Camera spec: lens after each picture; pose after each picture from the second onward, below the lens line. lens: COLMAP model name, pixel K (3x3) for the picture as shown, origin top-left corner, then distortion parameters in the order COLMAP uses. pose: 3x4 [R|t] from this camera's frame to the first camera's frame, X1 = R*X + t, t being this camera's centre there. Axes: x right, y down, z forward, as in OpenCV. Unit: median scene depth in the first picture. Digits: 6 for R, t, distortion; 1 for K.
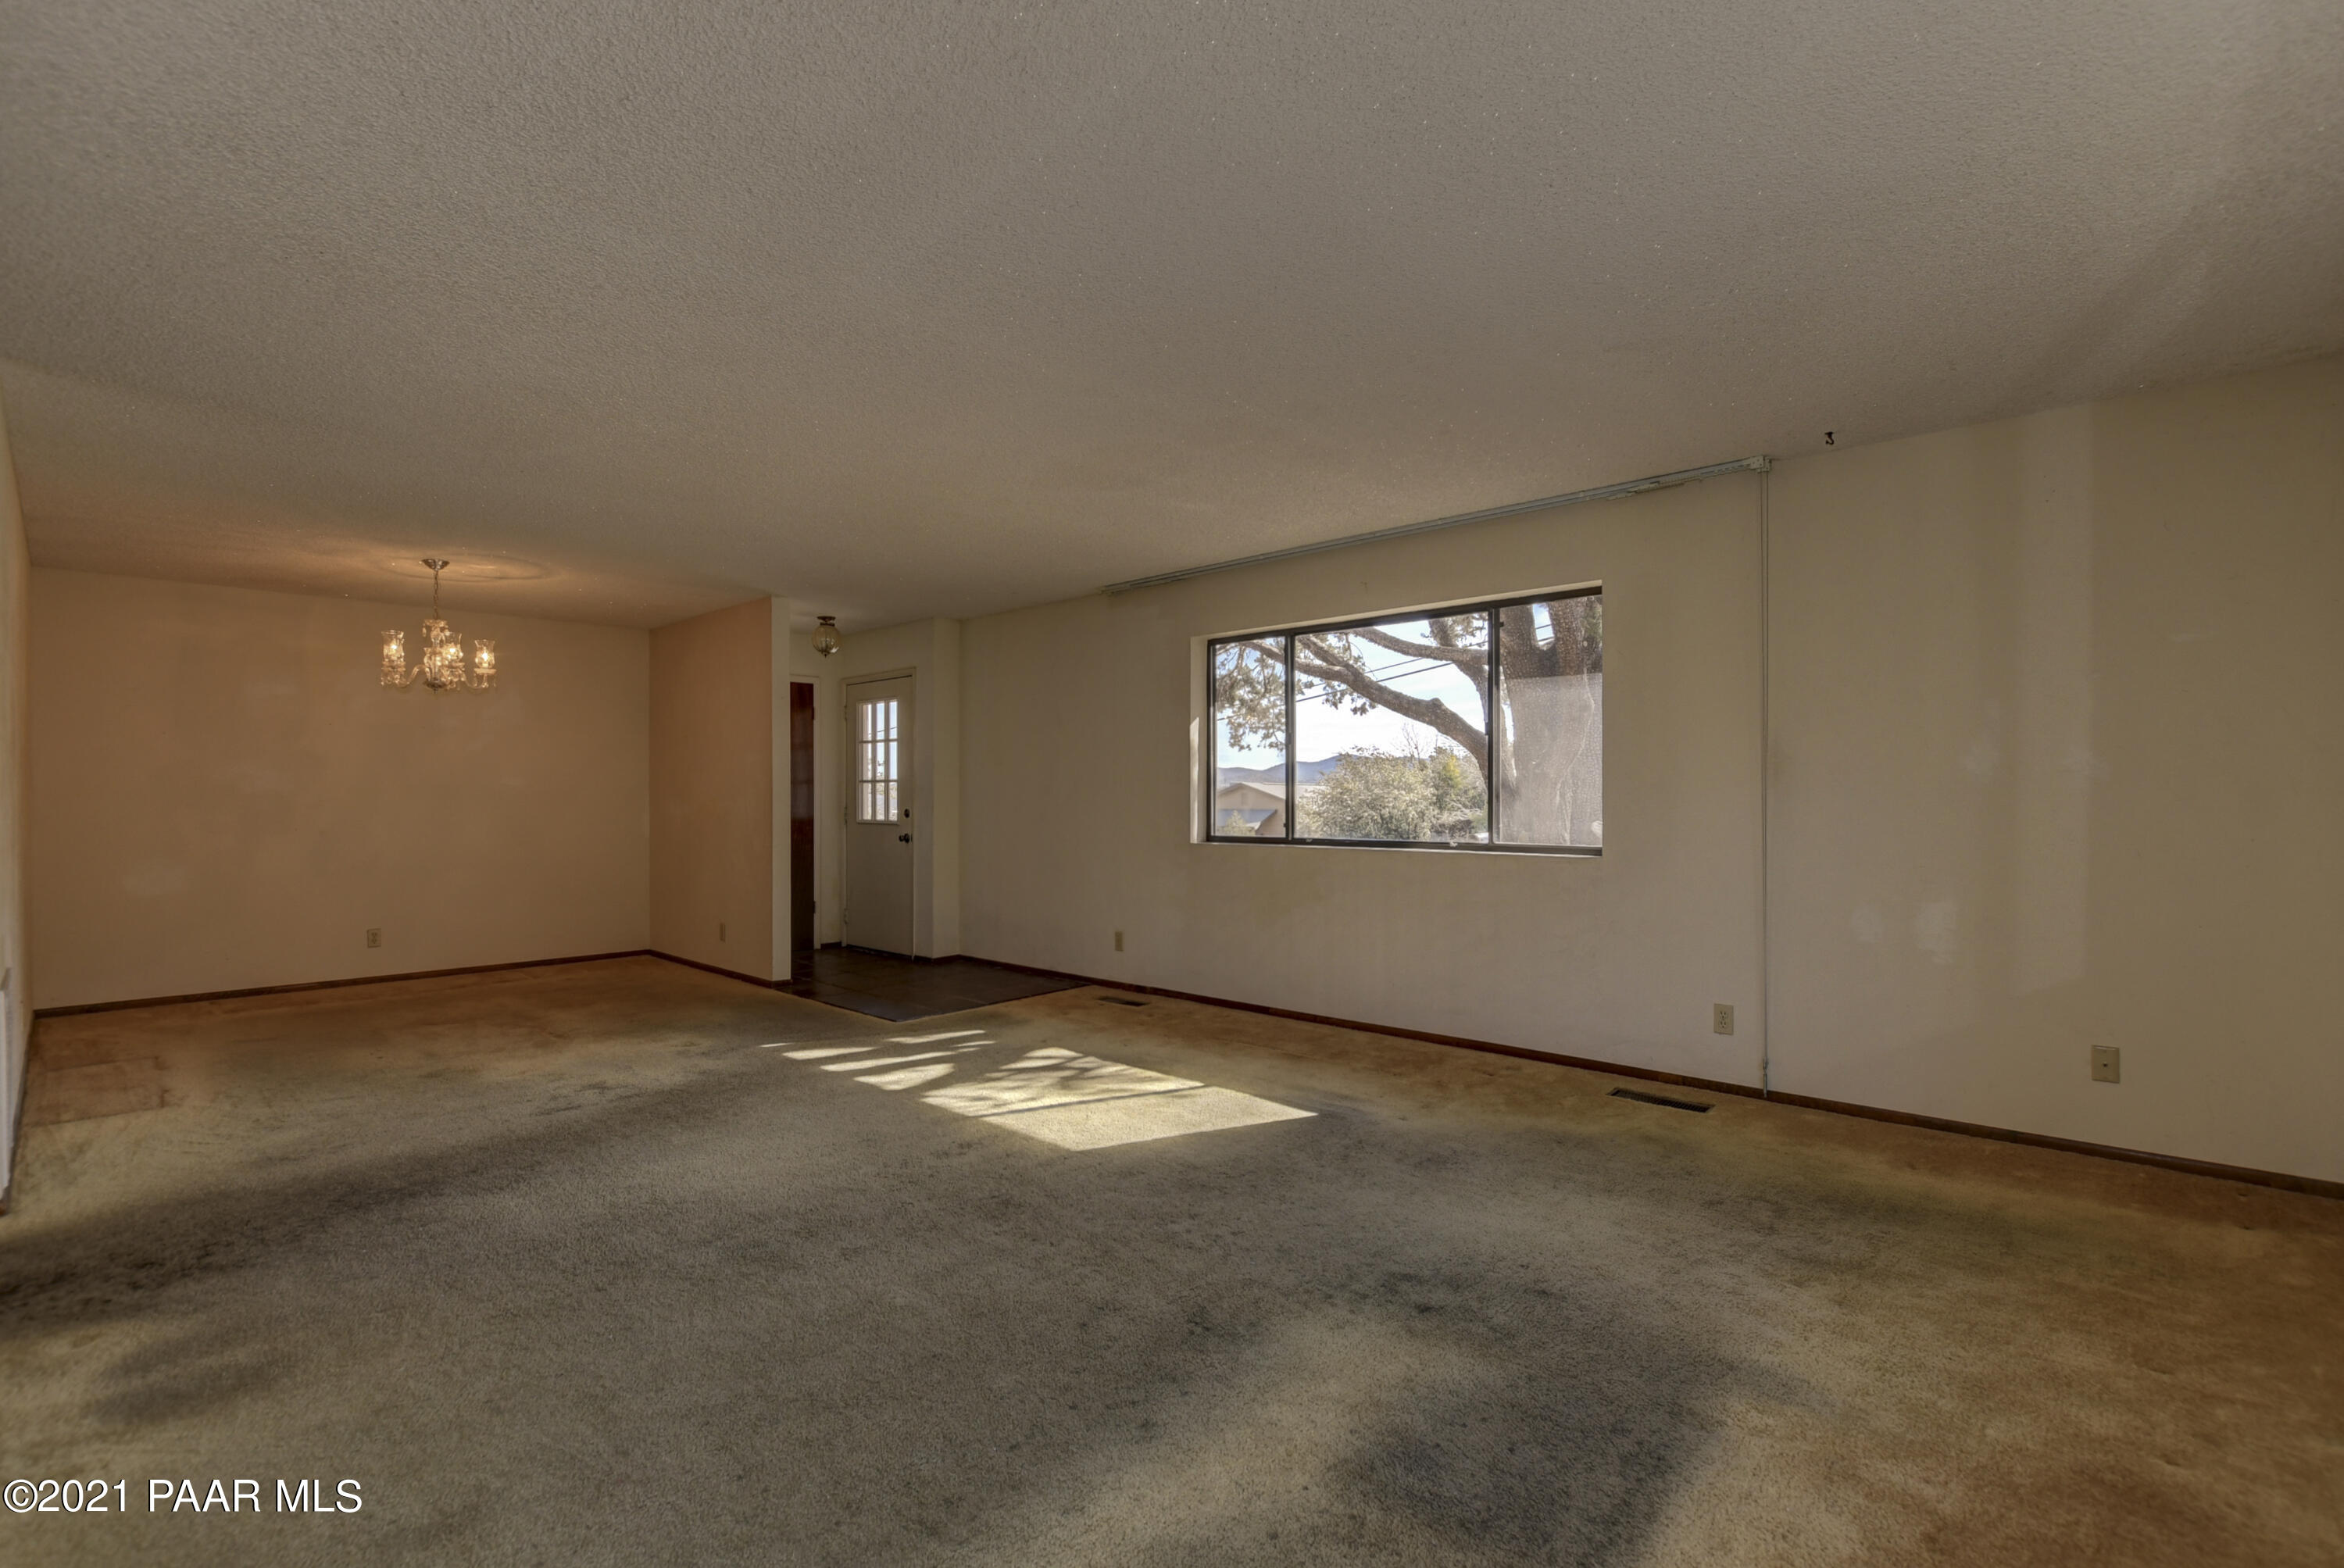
lens RADIAL K [[1053.3, 0, 1173.5], [0, 1053.3, 801.3], [0, 0, 1]] dist [-0.013983, 0.000043]
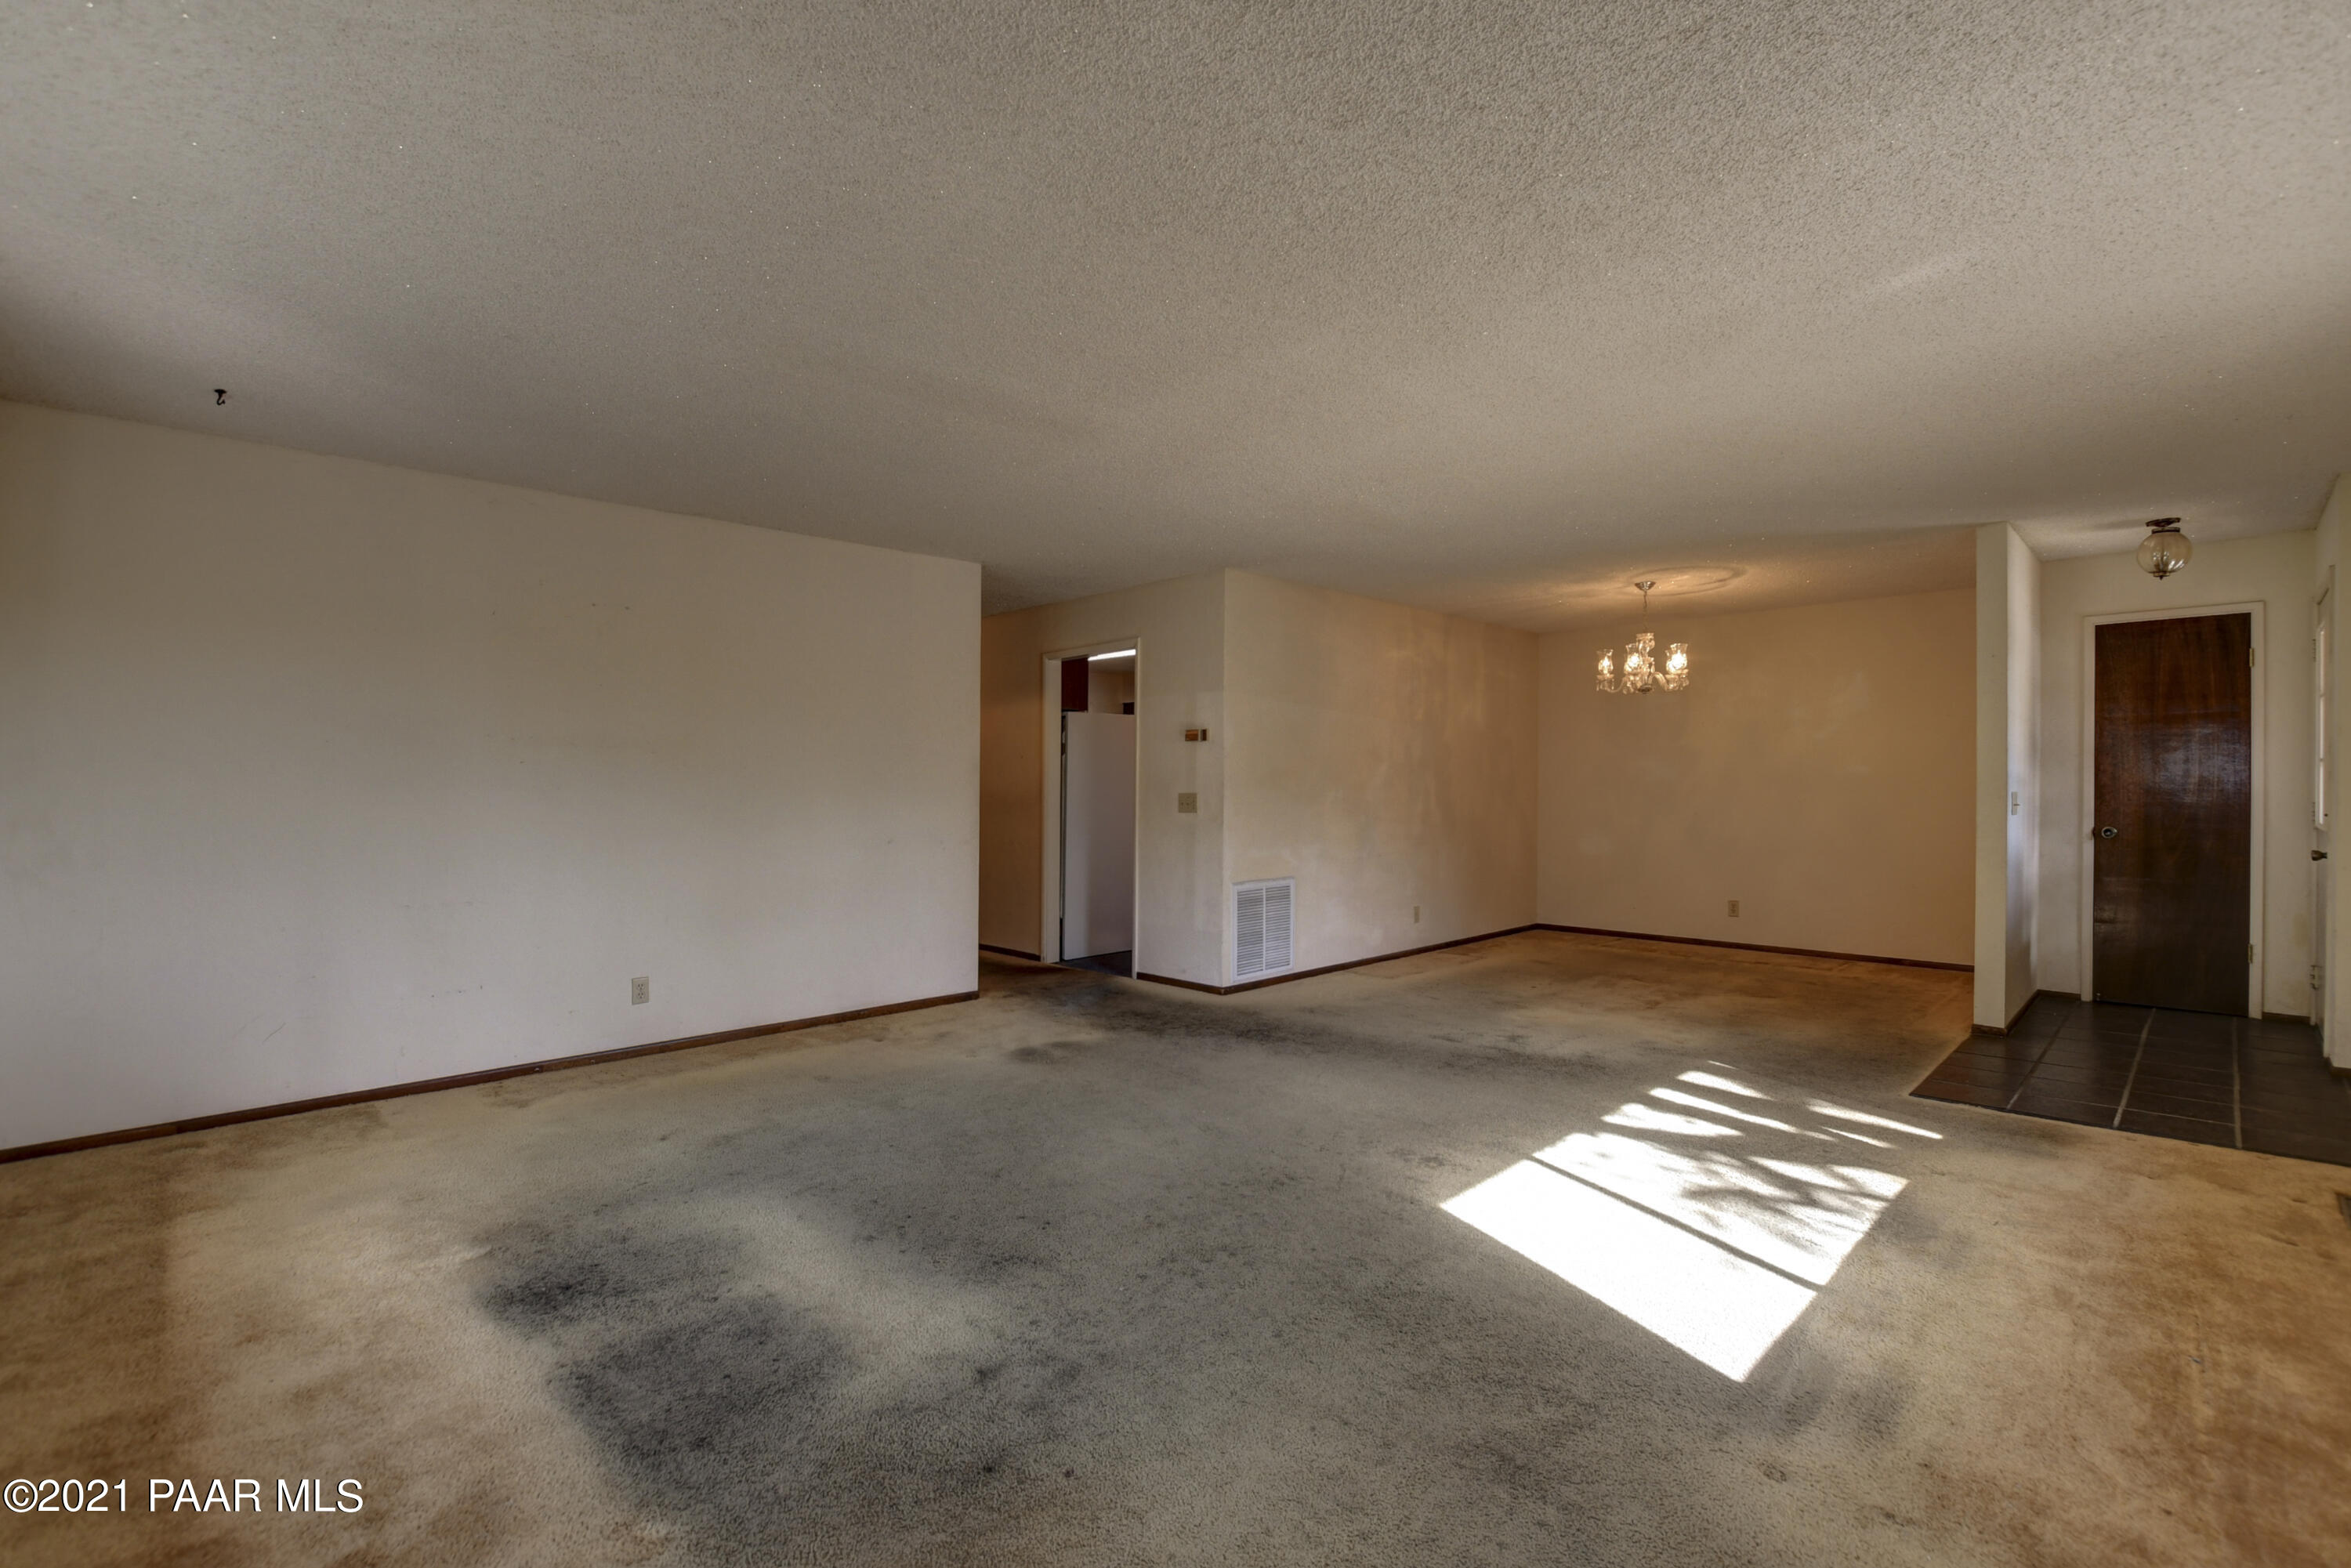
lens RADIAL K [[1056.4, 0, 1177.0], [0, 1056.4, 801.3], [0, 0, 1]] dist [-0.013983, 0.000043]
pose [[-0.037609, 0.018828, -0.999115, 0.581498], [-0.002860, 0.999816, 0.018949, -0.008616], [0.999288, 0.003570, -0.037548, 0.624360]]
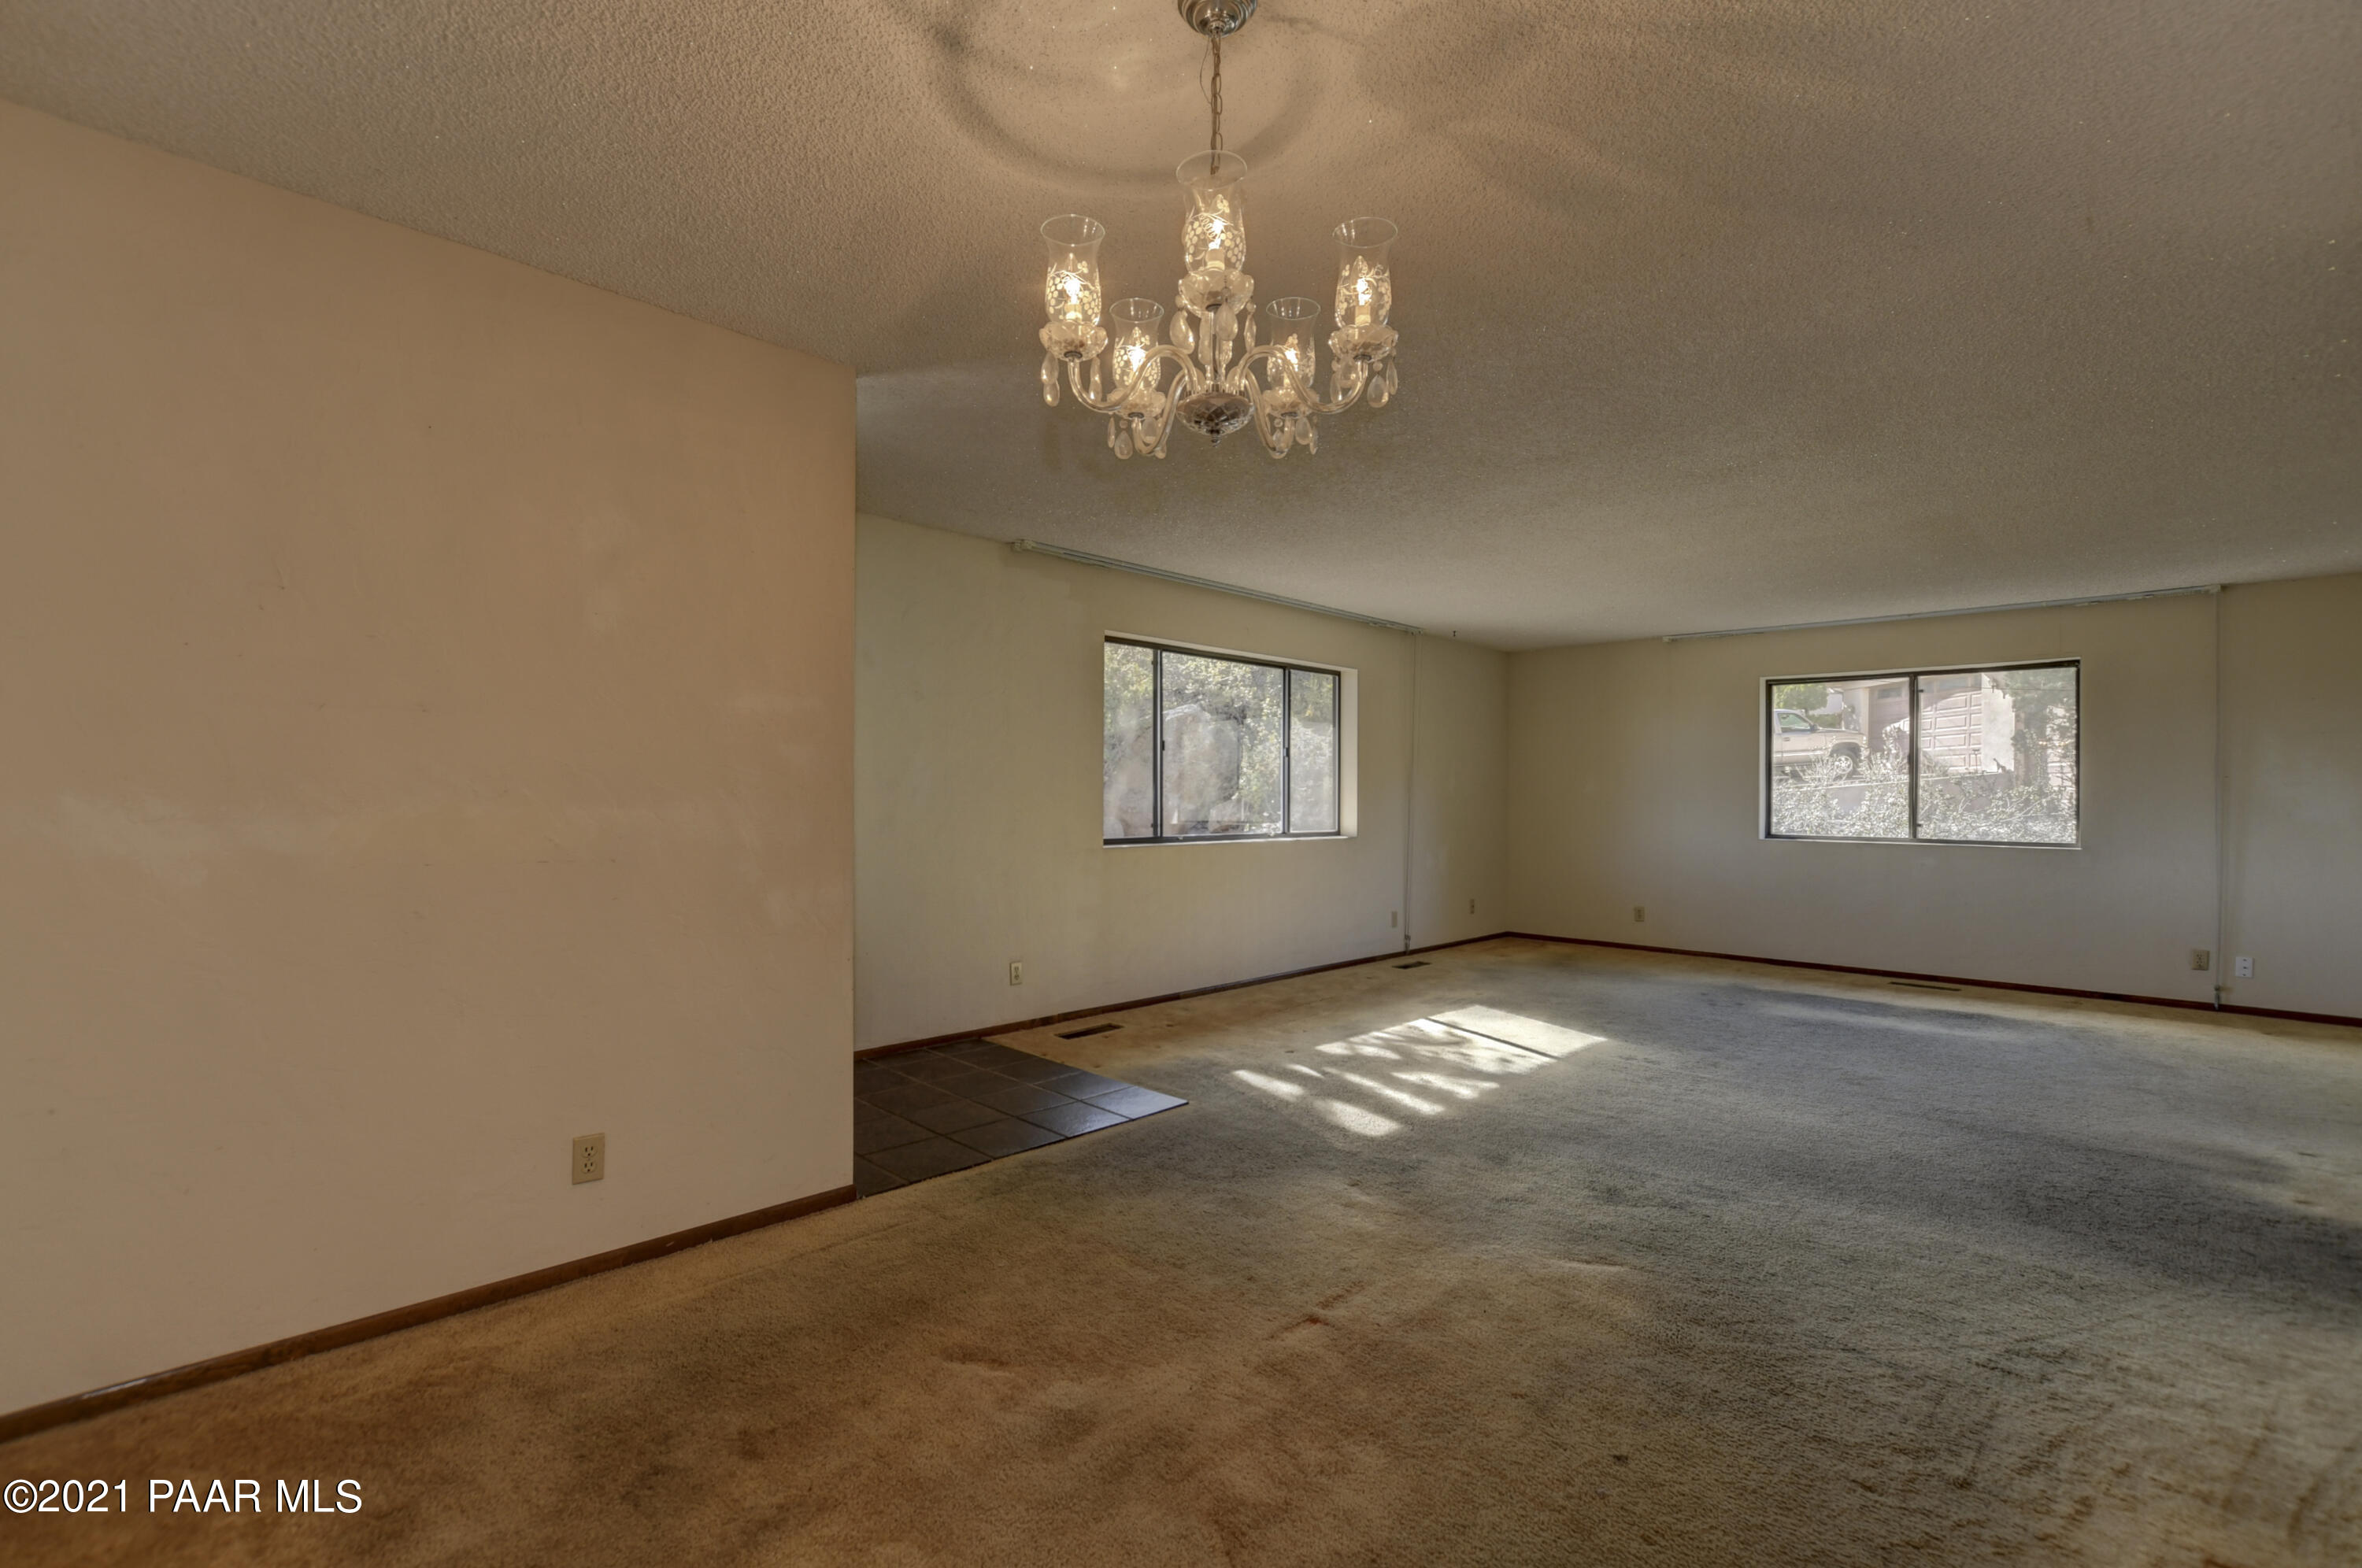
lens RADIAL K [[1049.4, 0, 1165.7], [0, 1049.4, 786.9], [0, 0, 1]] dist [-0.001176, 0.000157]
pose [[0.032551, 0.014642, 0.999363, -1.213436], [0.002384, 0.999889, -0.014728, -0.000919], [-0.999467, 0.002862, 0.032512, 1.198781]]
